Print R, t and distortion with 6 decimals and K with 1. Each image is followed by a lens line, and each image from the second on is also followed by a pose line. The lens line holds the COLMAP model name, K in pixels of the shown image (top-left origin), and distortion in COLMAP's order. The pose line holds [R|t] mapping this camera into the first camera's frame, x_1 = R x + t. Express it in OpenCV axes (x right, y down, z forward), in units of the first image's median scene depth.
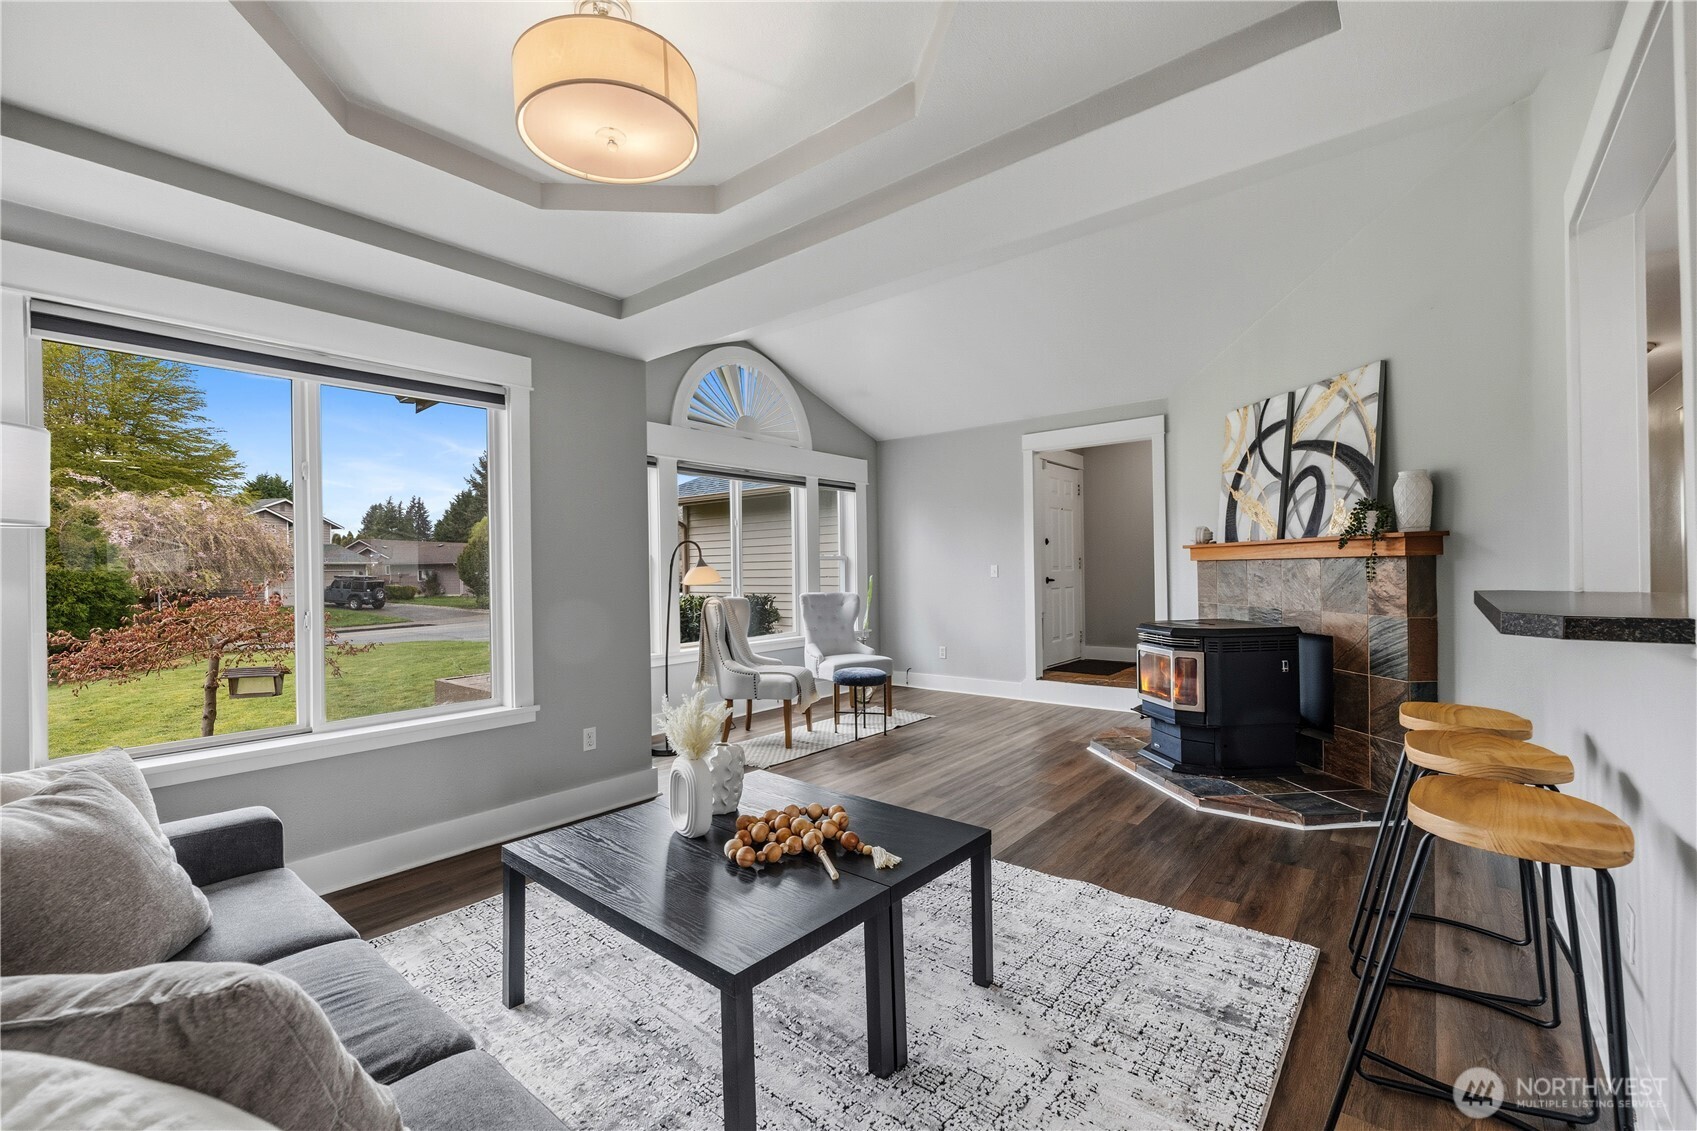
lens RADIAL K [[716.3, 0, 839.8], [0, 716.3, 564.5], [0, 0, 1]] dist [0.001929, 0.000105]
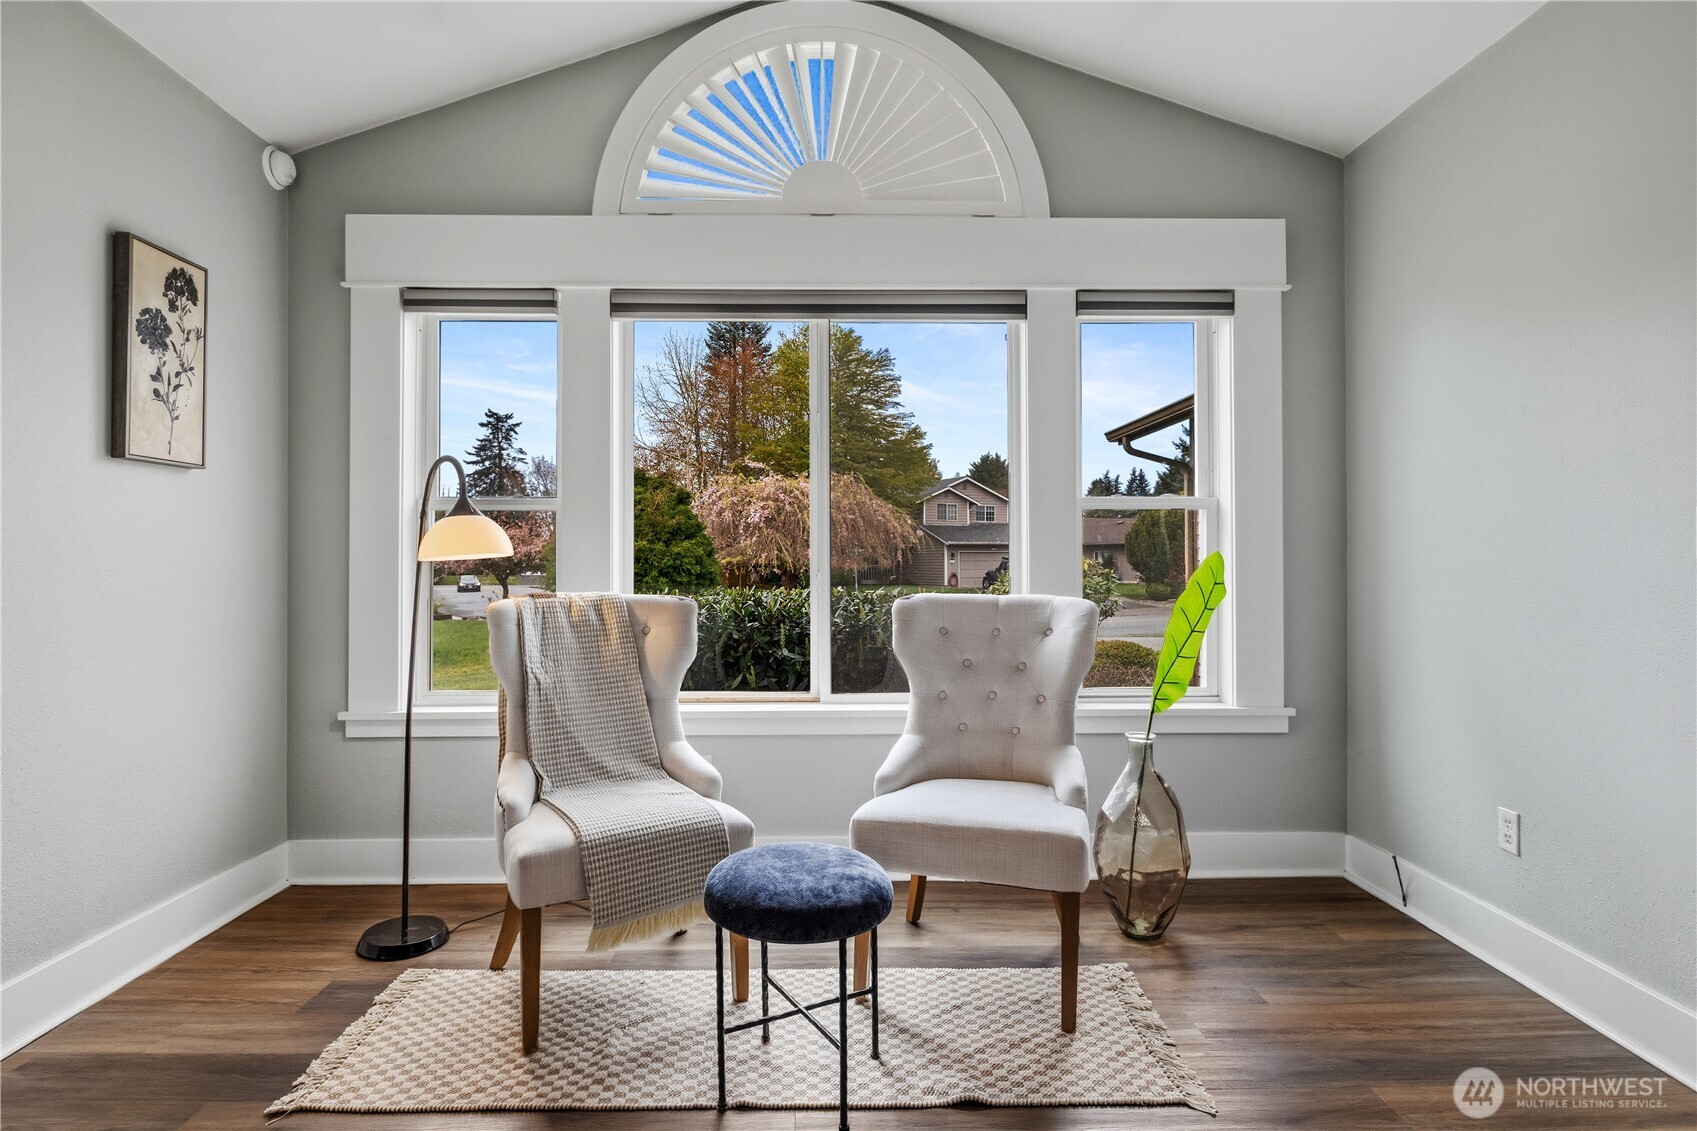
lens RADIAL K [[896.8, 0, 844.7], [0, 896.8, 542.3], [0, 0, 1]] dist [0.001960, 0.000124]
pose [[0.650192, -0.003771, -0.759761, 0.044267], [0.000193, 0.999988, -0.004798, 0.002699], [0.759770, 0.002973, 0.650185, 0.107353]]
